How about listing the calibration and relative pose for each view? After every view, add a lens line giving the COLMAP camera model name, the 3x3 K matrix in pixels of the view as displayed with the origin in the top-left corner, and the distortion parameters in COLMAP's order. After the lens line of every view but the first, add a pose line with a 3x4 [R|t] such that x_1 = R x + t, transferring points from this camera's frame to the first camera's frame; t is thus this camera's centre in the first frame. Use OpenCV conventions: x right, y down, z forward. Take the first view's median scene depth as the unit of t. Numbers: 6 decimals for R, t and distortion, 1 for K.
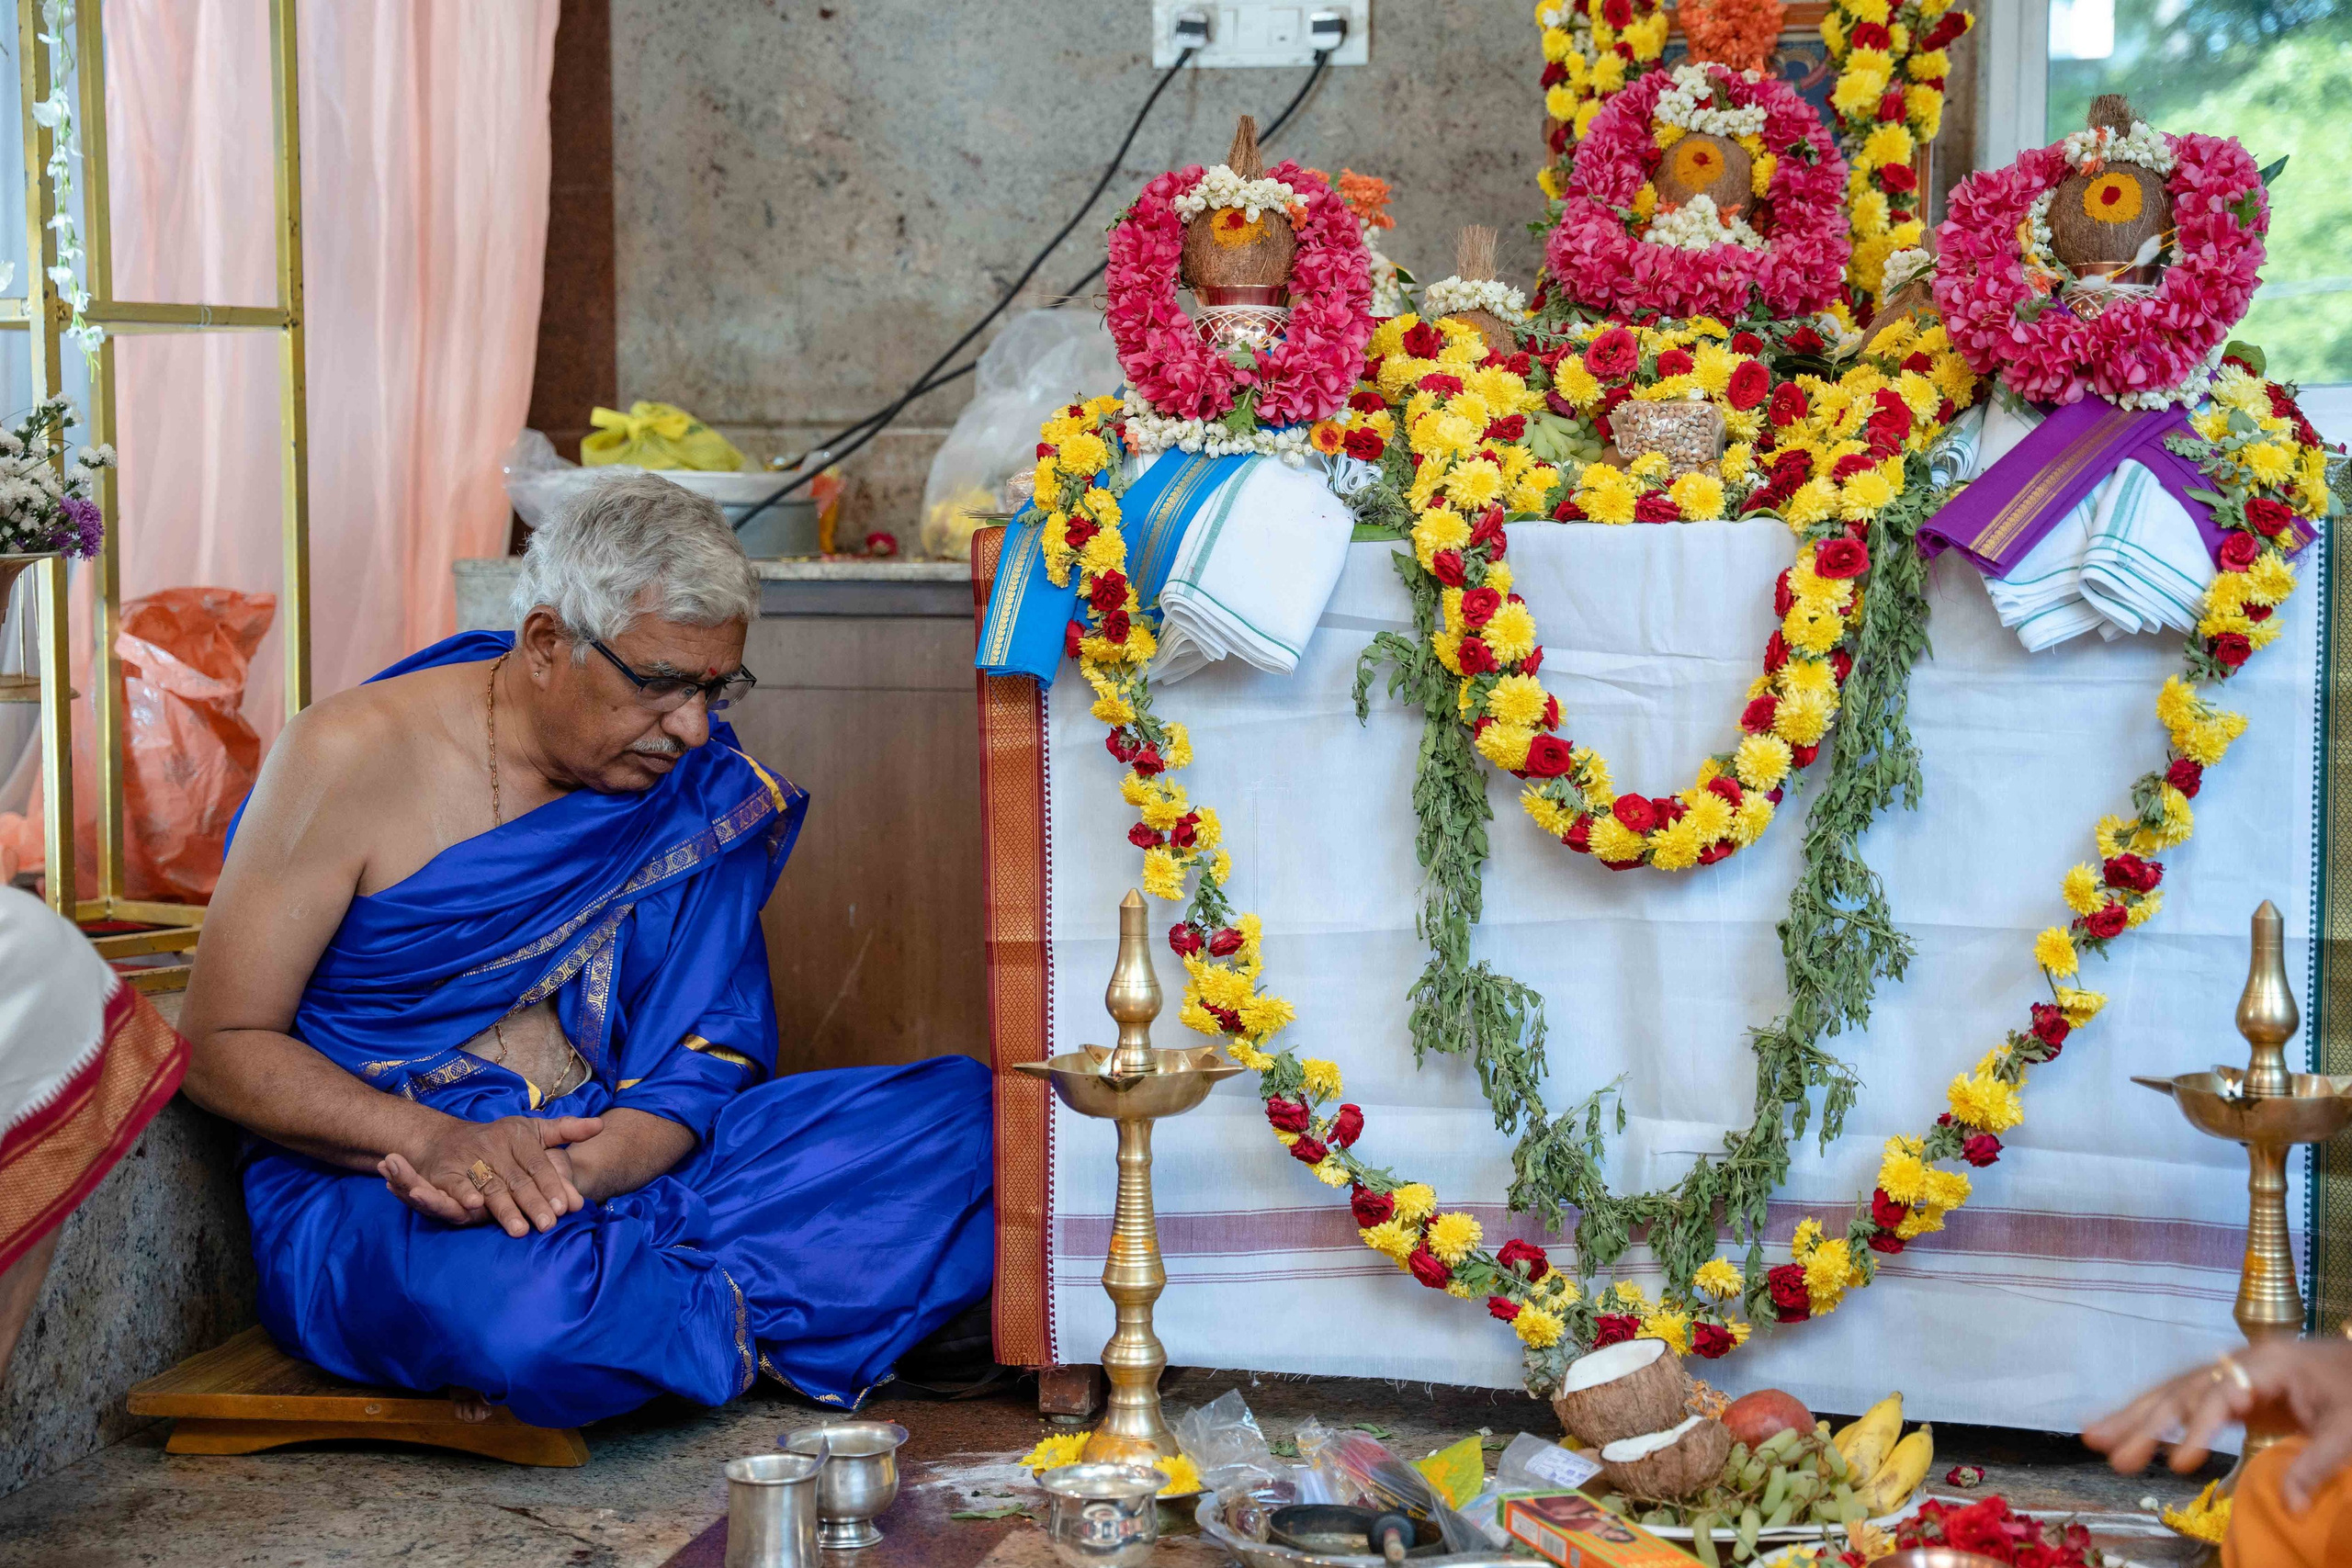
lens RADIAL K [[3627.5, 0, 1178.7], [0, 3627.5, 771.9], [0, 0, 1]] dist [0.099732, 0.060345]
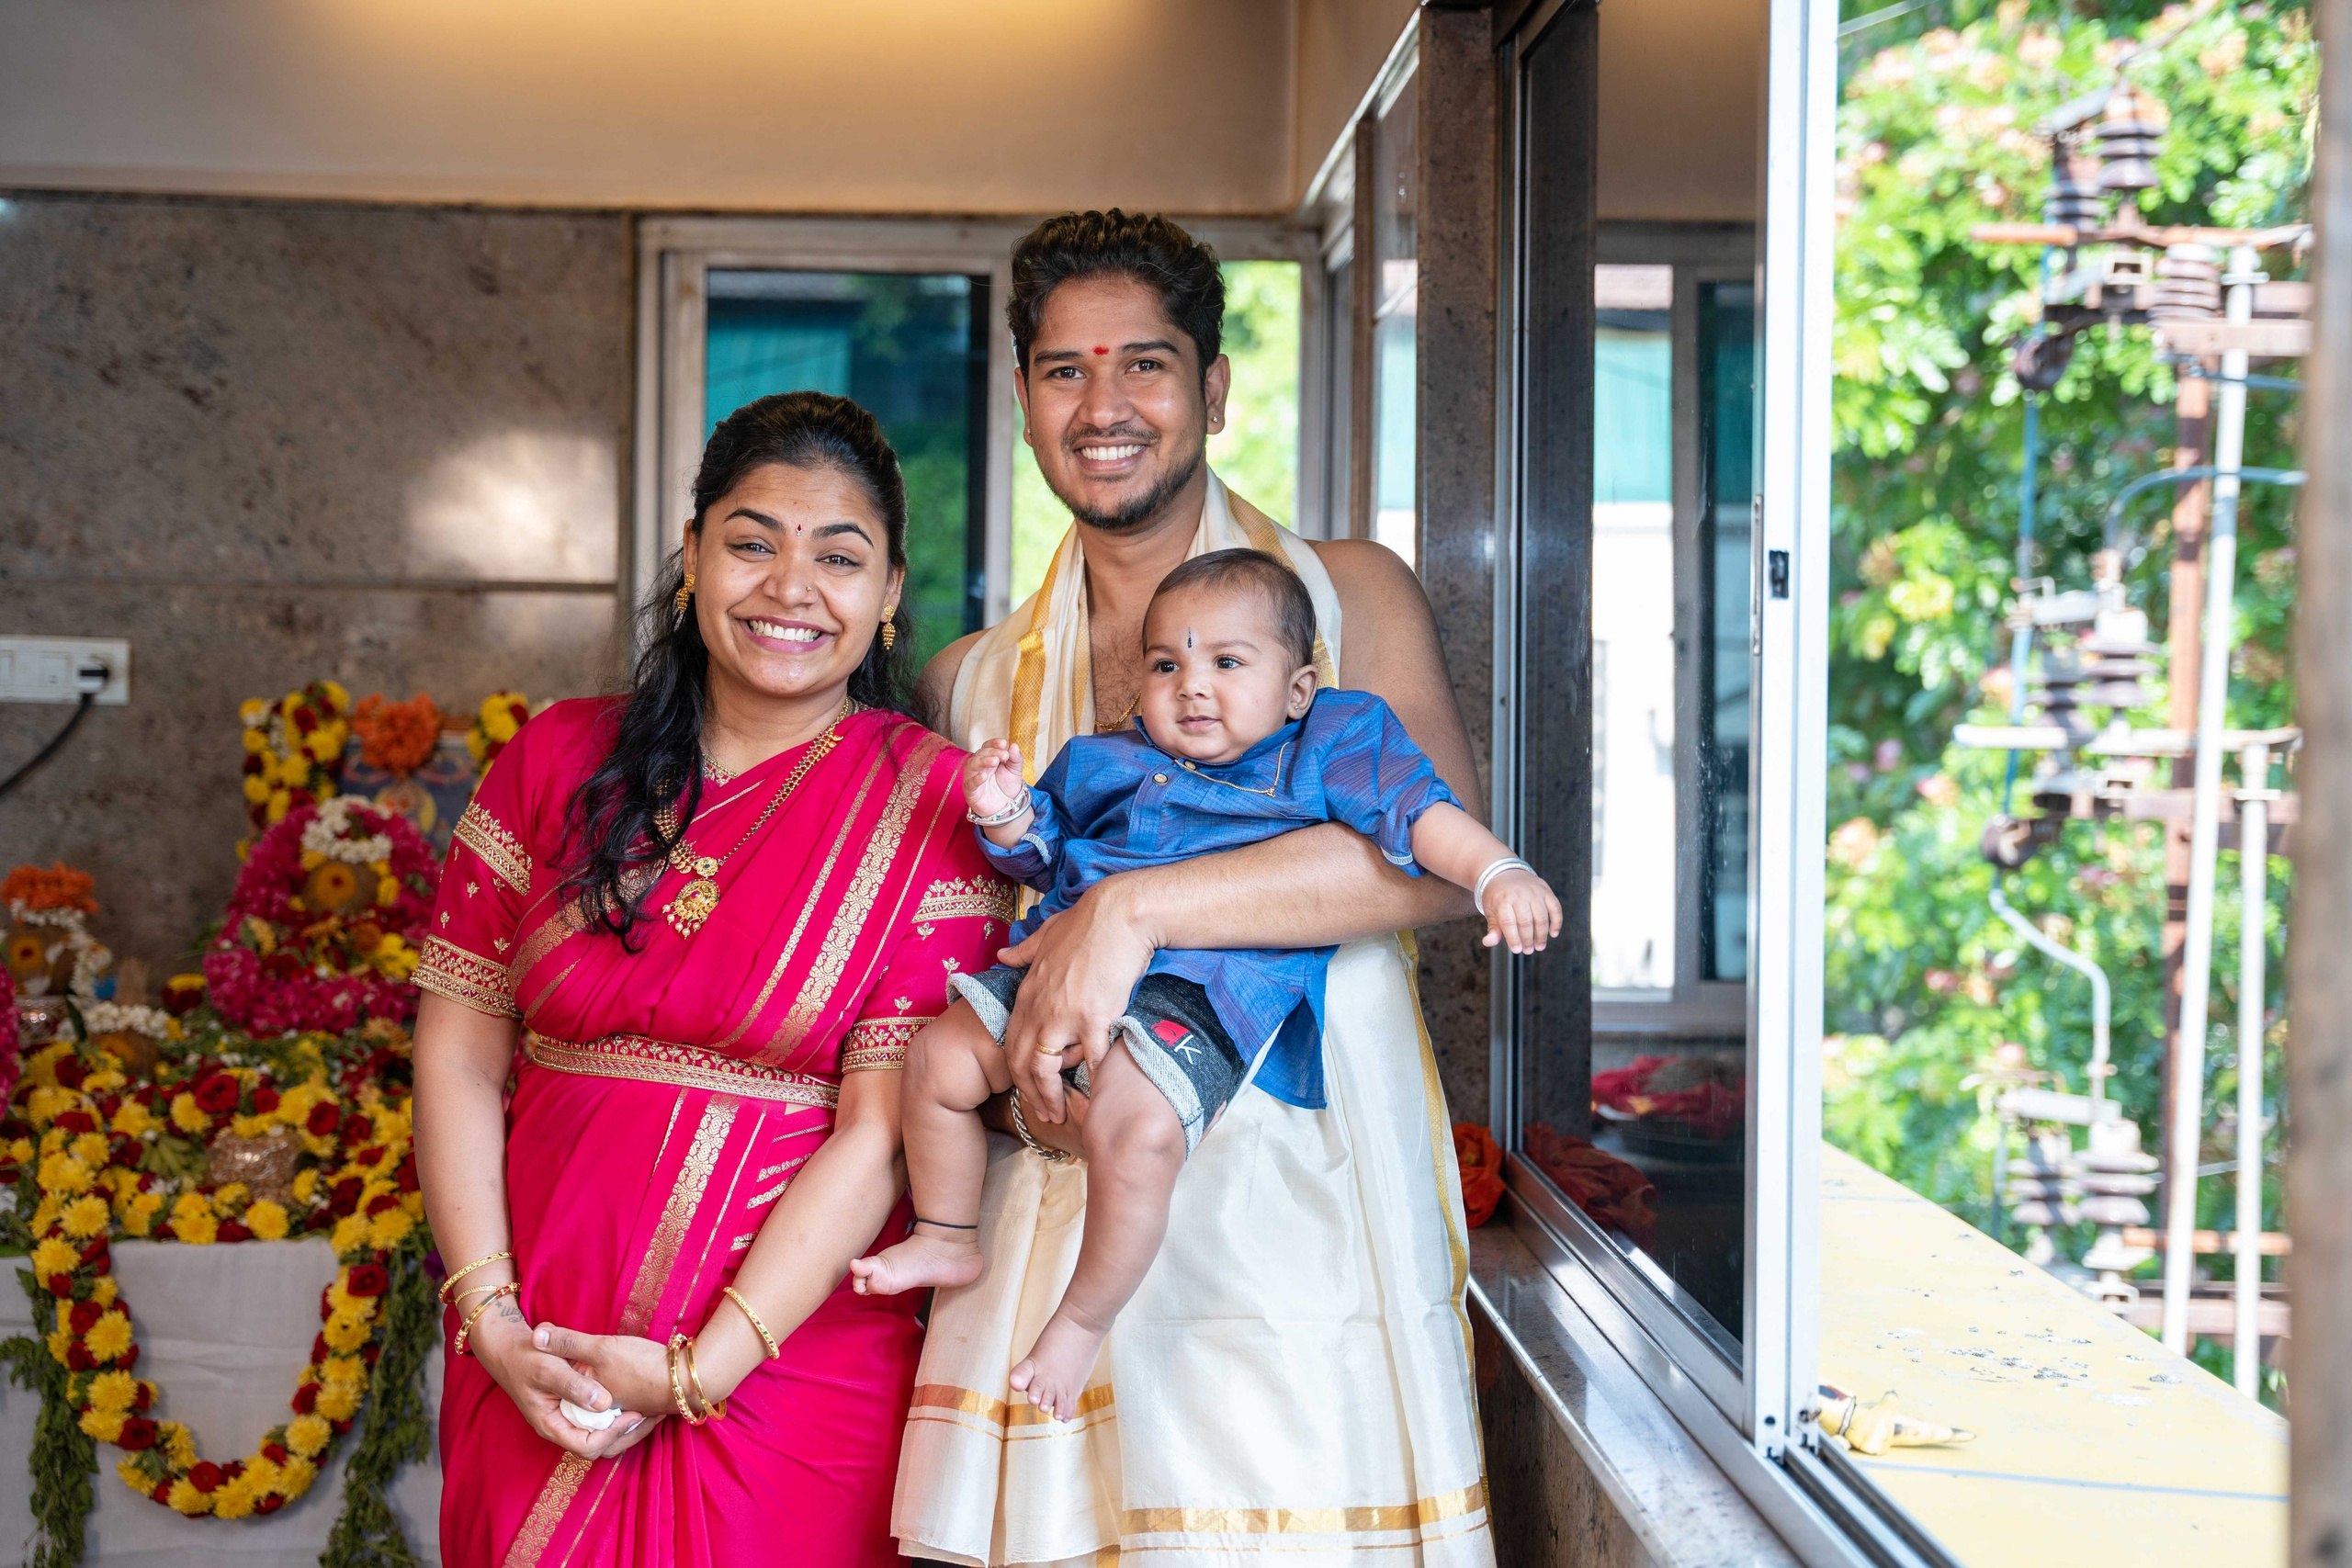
lens RADIAL K [[3287.0, 0, 1170.2], [0, 3287.0, 757.4], [0, 0, 1]] dist [0.087447, 0.139564]
pose [[0.961544, 0.012766, 0.274354, 0.121957], [0.001036, 0.998743, -0.050107, -0.177345], [-0.274648, 0.048464, 0.960323, -0.238209]]
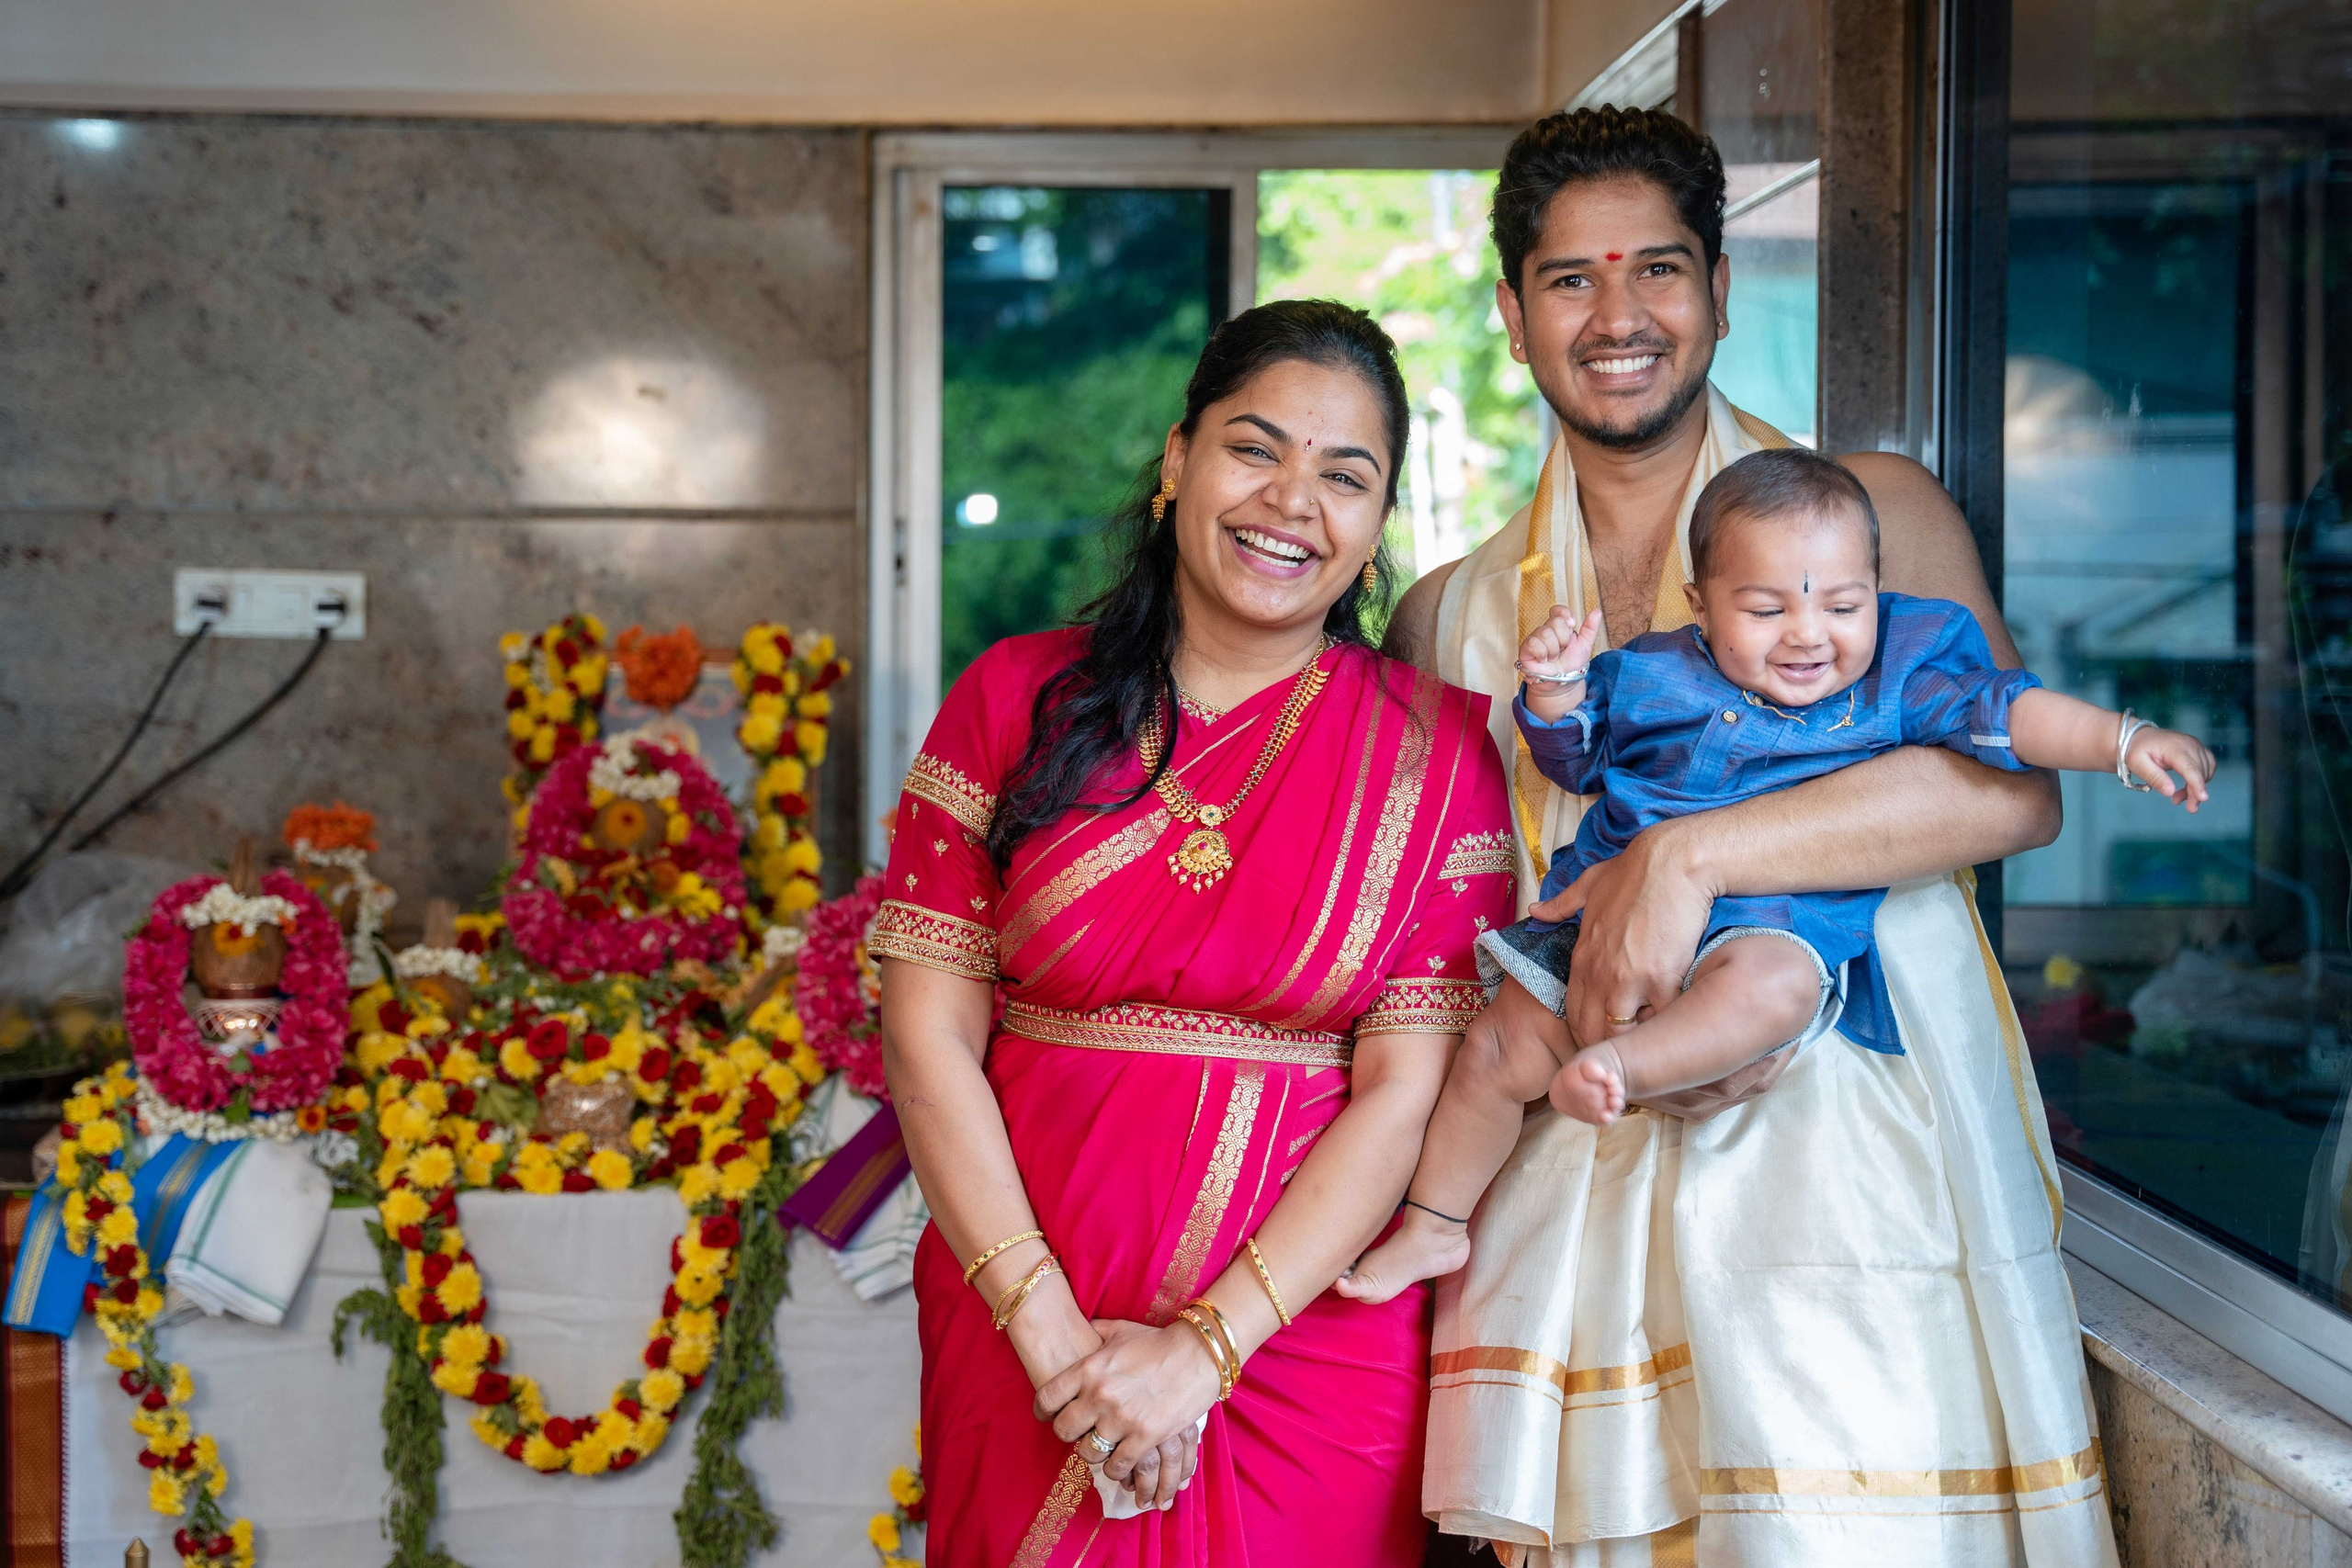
lens RADIAL K [[3270.1, 0, 1117.0], [0, 3270.1, 745.0], [0, 0, 1]] dist [0.090982, 0.032411]
pose [[0.965751, -0.000939, 0.259470, 0.015295], [0.008986, 0.999515, -0.029830, -0.183707], [-0.259316, 0.031140, 0.965290, -0.156254]]
